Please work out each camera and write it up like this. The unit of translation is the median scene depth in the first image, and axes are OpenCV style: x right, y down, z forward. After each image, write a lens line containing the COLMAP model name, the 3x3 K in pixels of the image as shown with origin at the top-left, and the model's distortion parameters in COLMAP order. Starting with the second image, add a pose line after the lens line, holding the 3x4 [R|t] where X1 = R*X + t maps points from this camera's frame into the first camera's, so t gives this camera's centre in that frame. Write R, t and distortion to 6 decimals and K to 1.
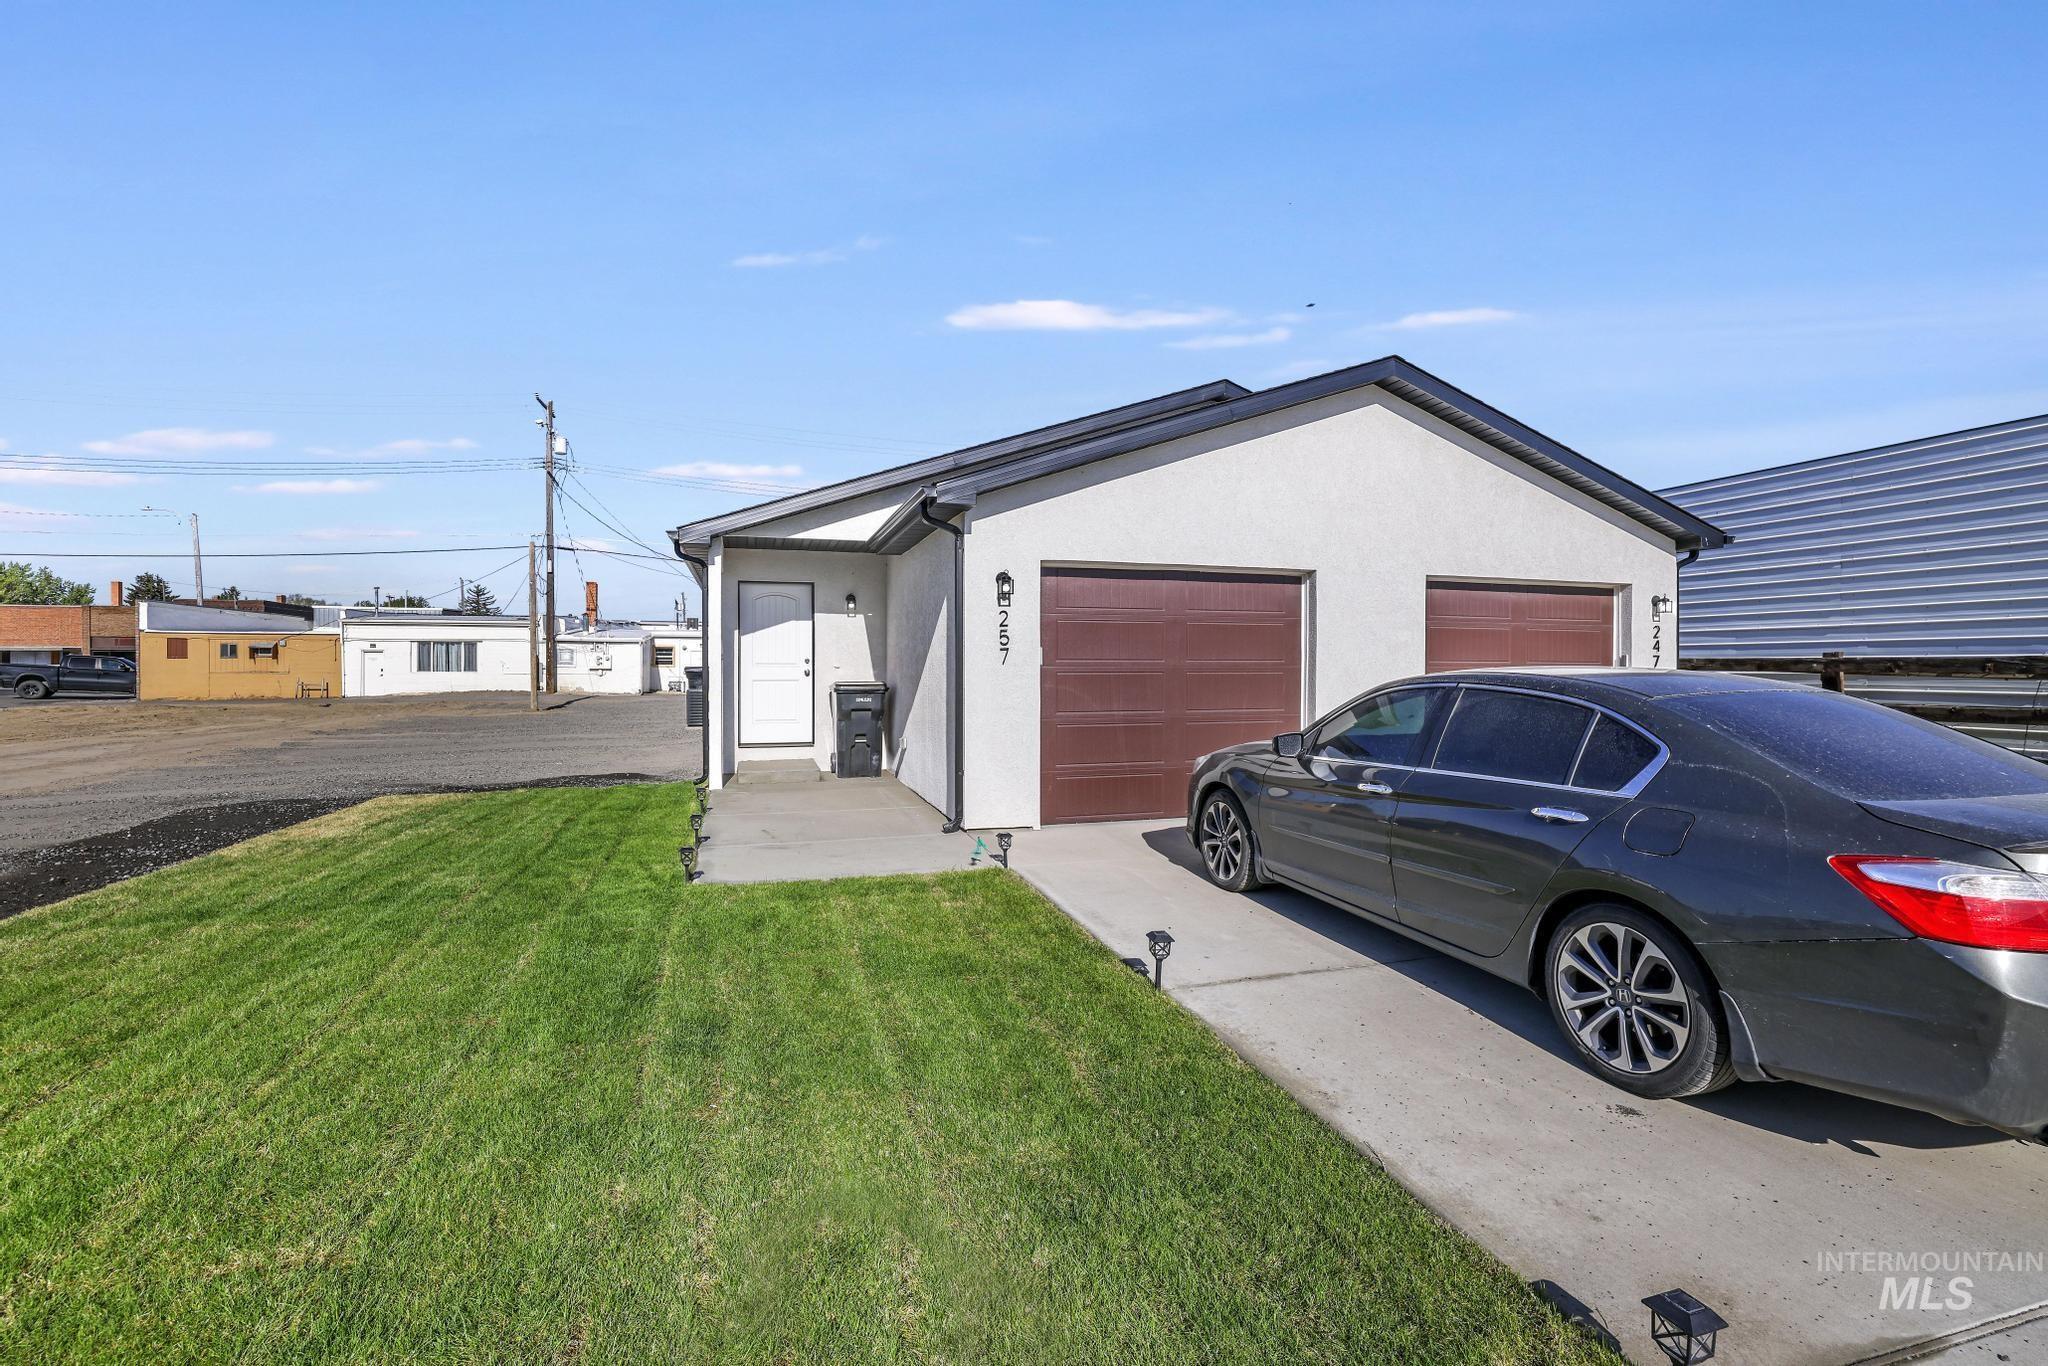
lens RADIAL K [[903.2, 0, 1013.1], [0, 903.2, 670.0], [0, 0, 1]] dist [-0.050698, 0.020361]
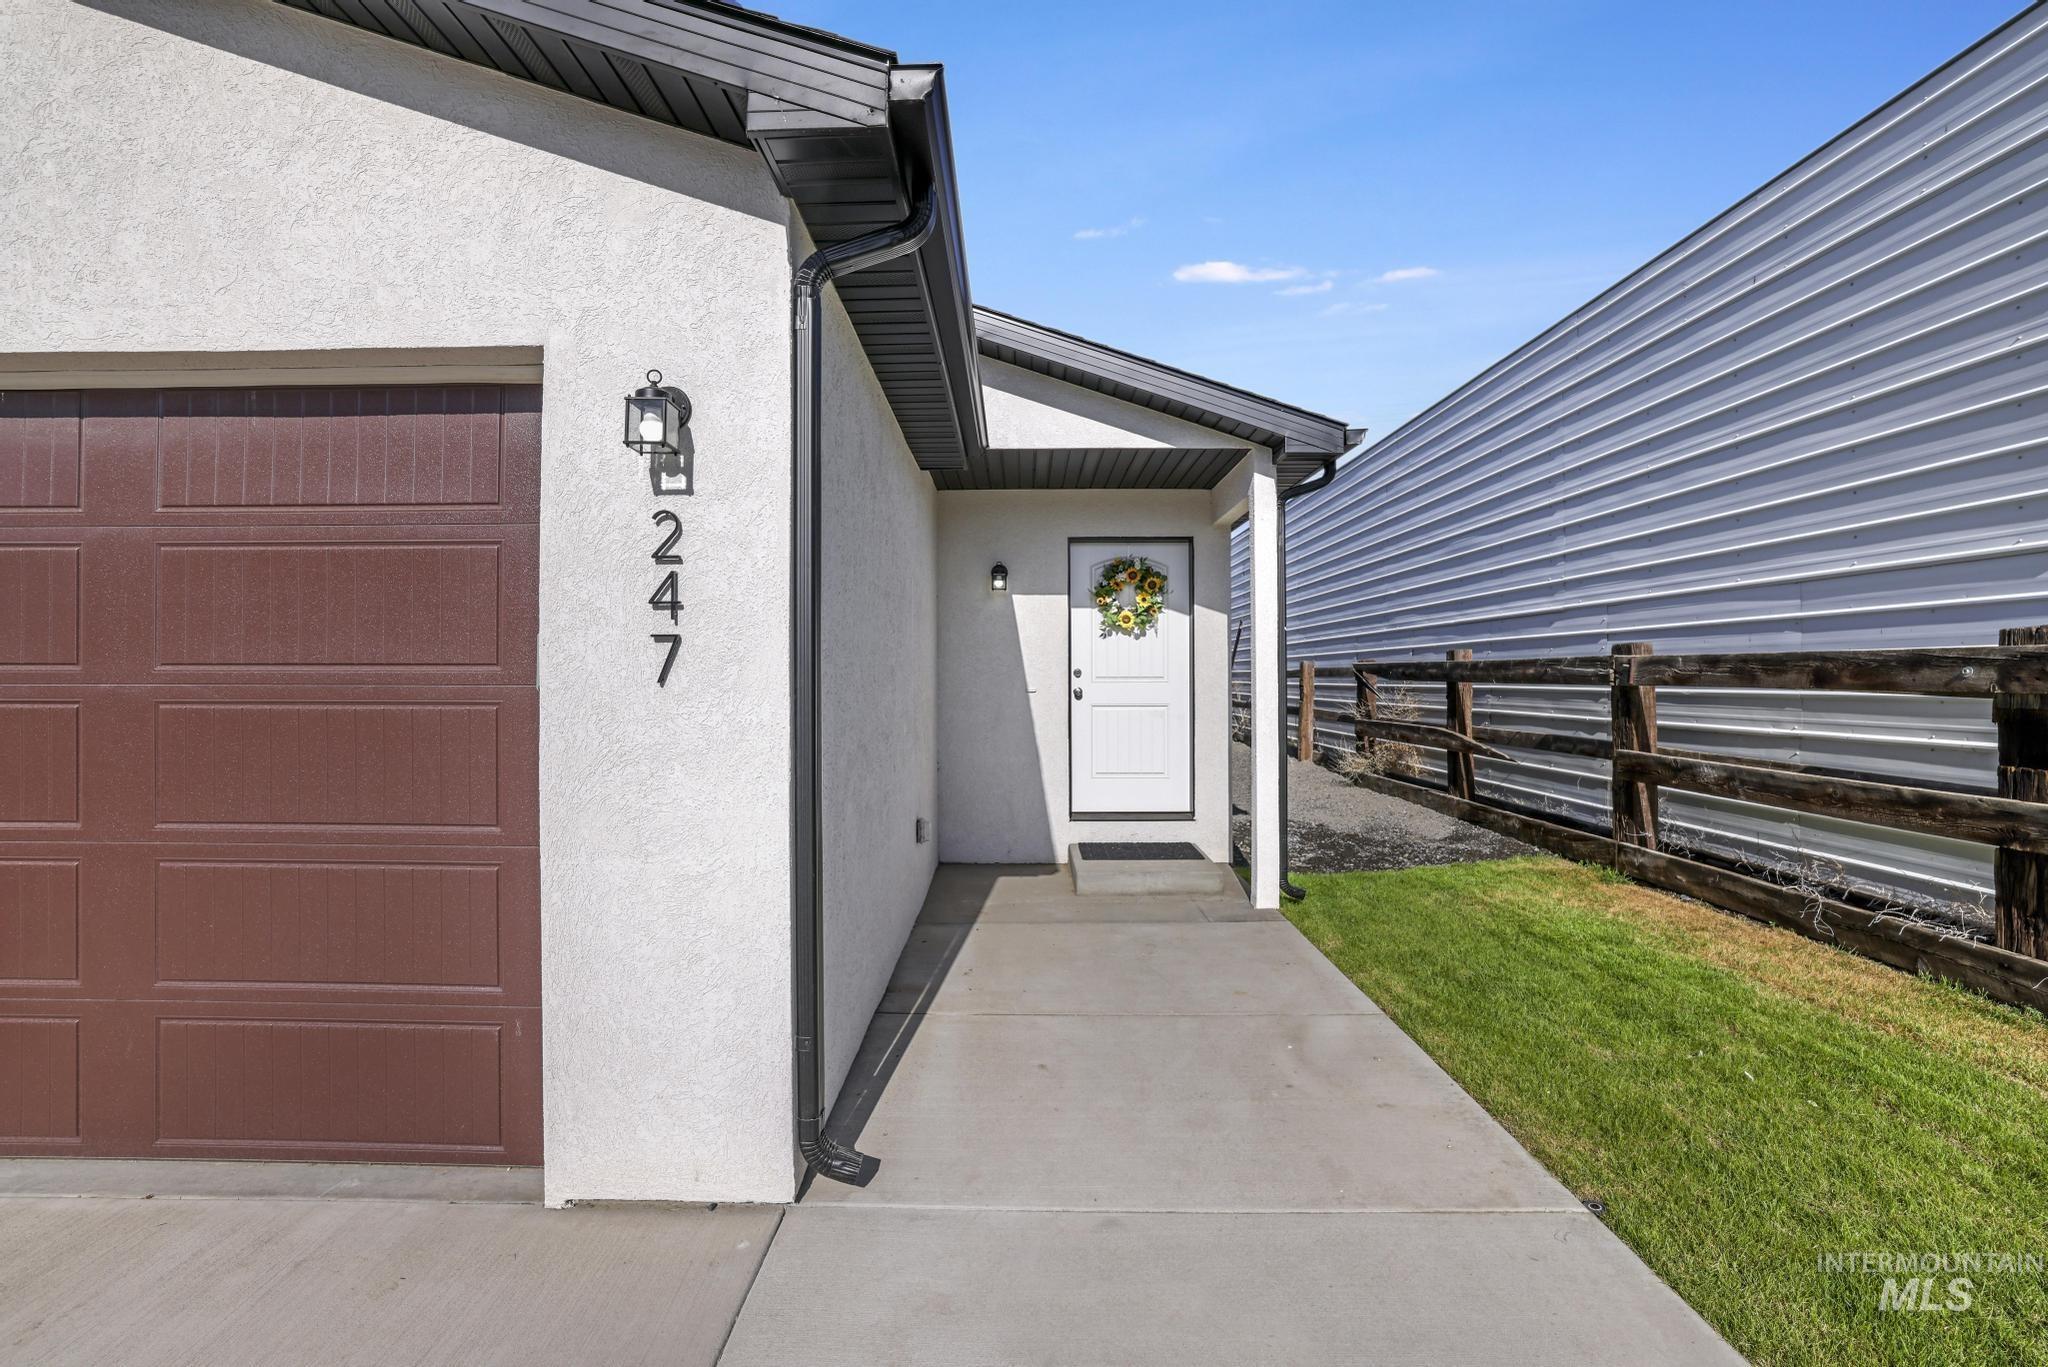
lens RADIAL K [[903.2, 0, 1013.1], [0, 903.2, 670.5], [0, 0, 1]] dist [-0.050698, 0.020361]
pose [[0.956652, -0.005460, -0.291182, 0.678384], [0.002055, 0.999926, -0.011997, -0.002781], [0.291226, 0.010879, 0.956592, 0.607632]]
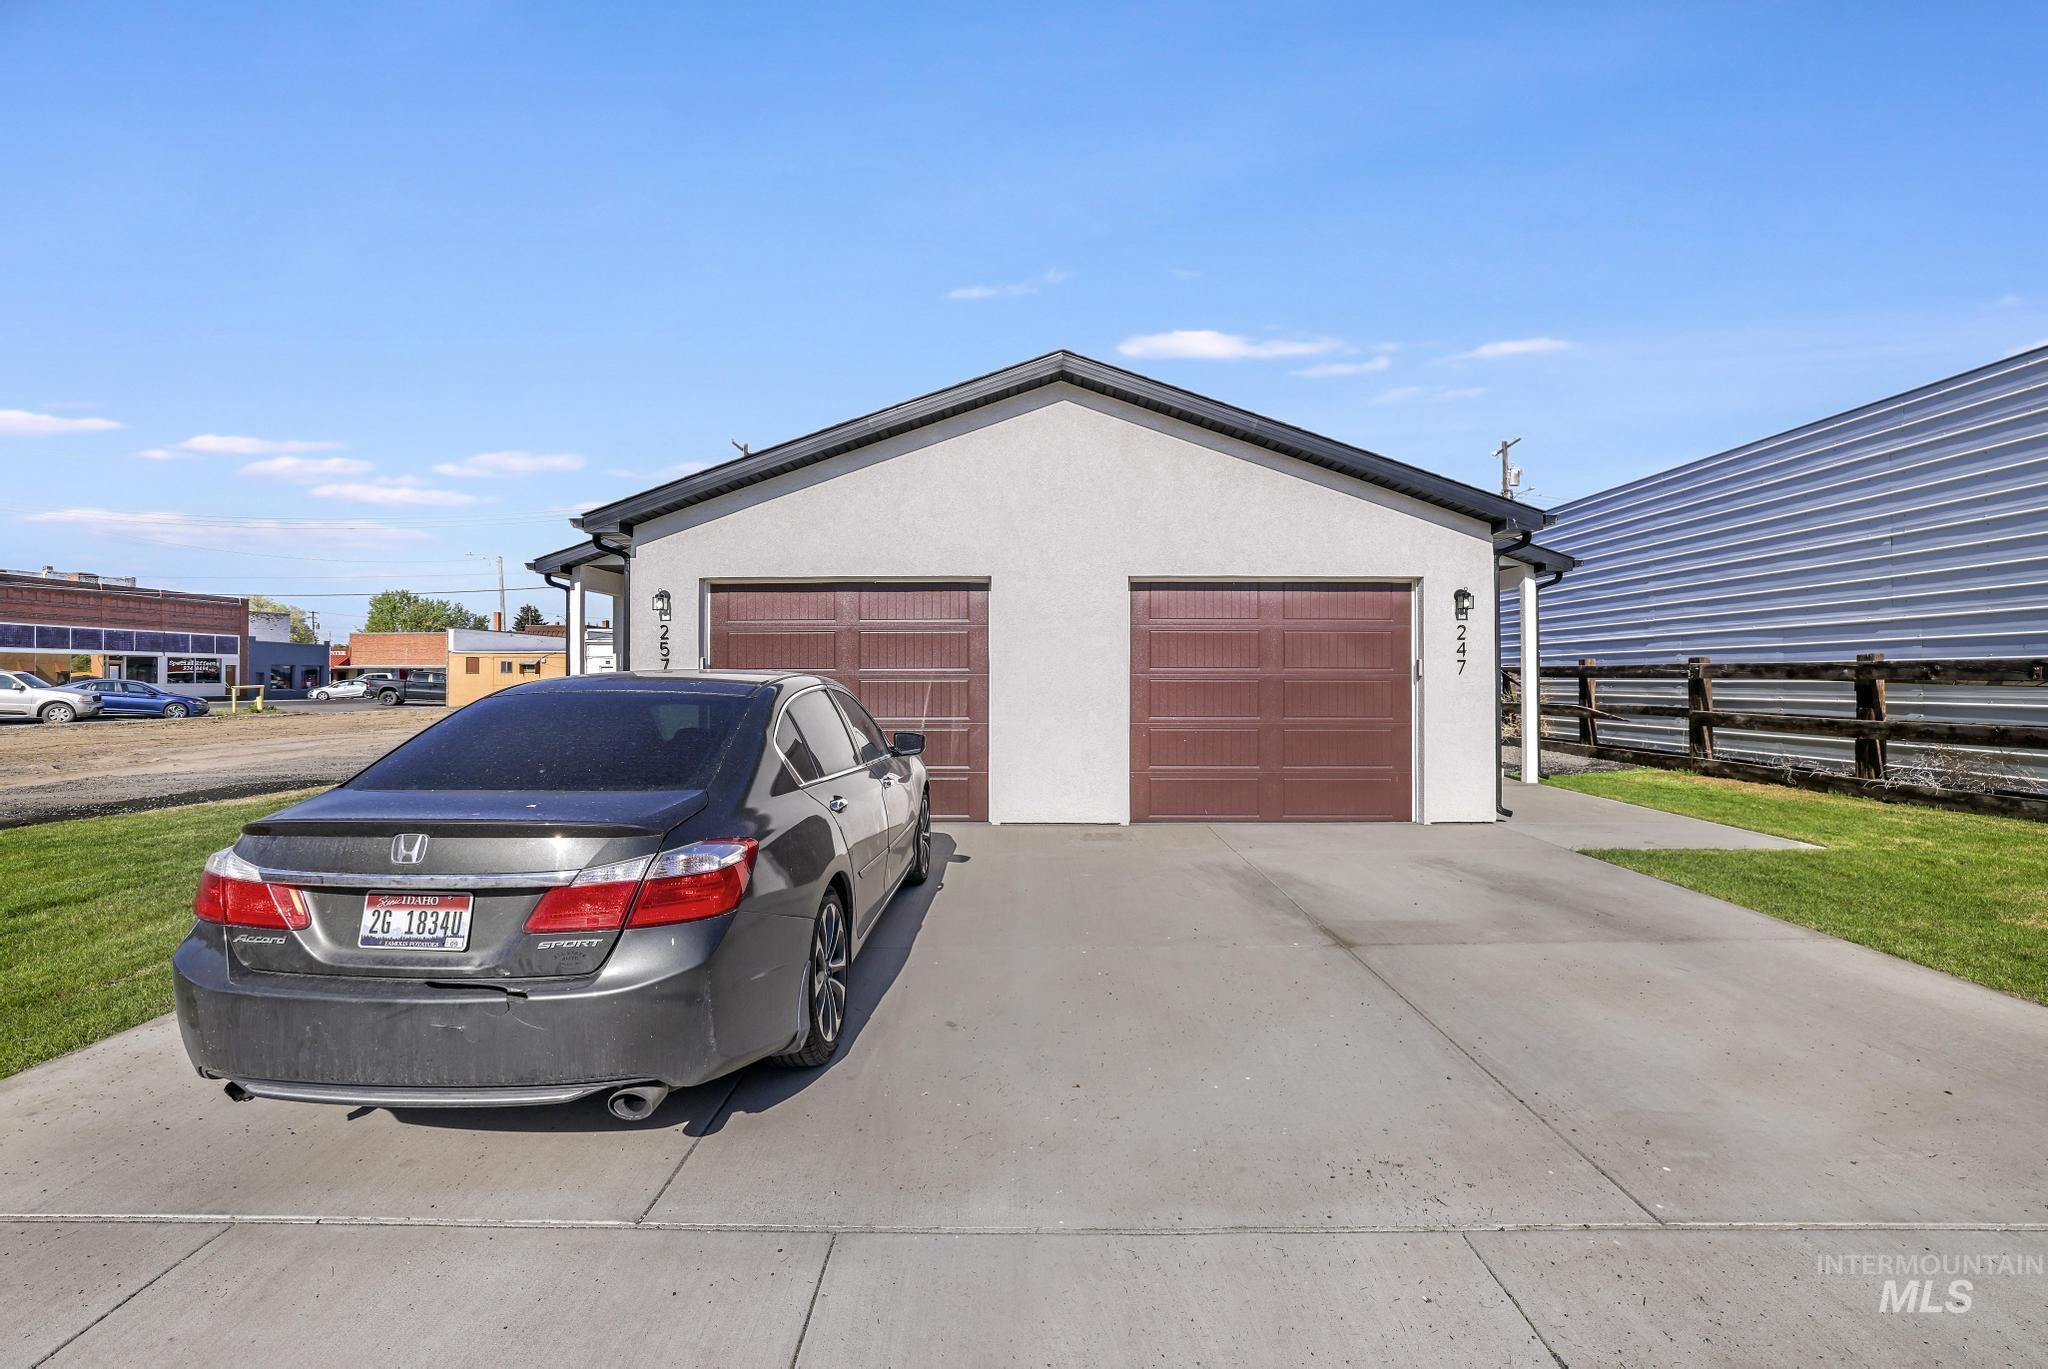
lens RADIAL K [[903.2, 0, 1013.1], [0, 903.2, 671.5], [0, 0, 1]] dist [-0.050698, 0.020361]
pose [[0.955822, -0.005113, -0.293901, 0.434302], [0.001403, 0.999917, -0.012831, 0.003658], [0.293942, 0.011852, 0.955750, 0.043818]]
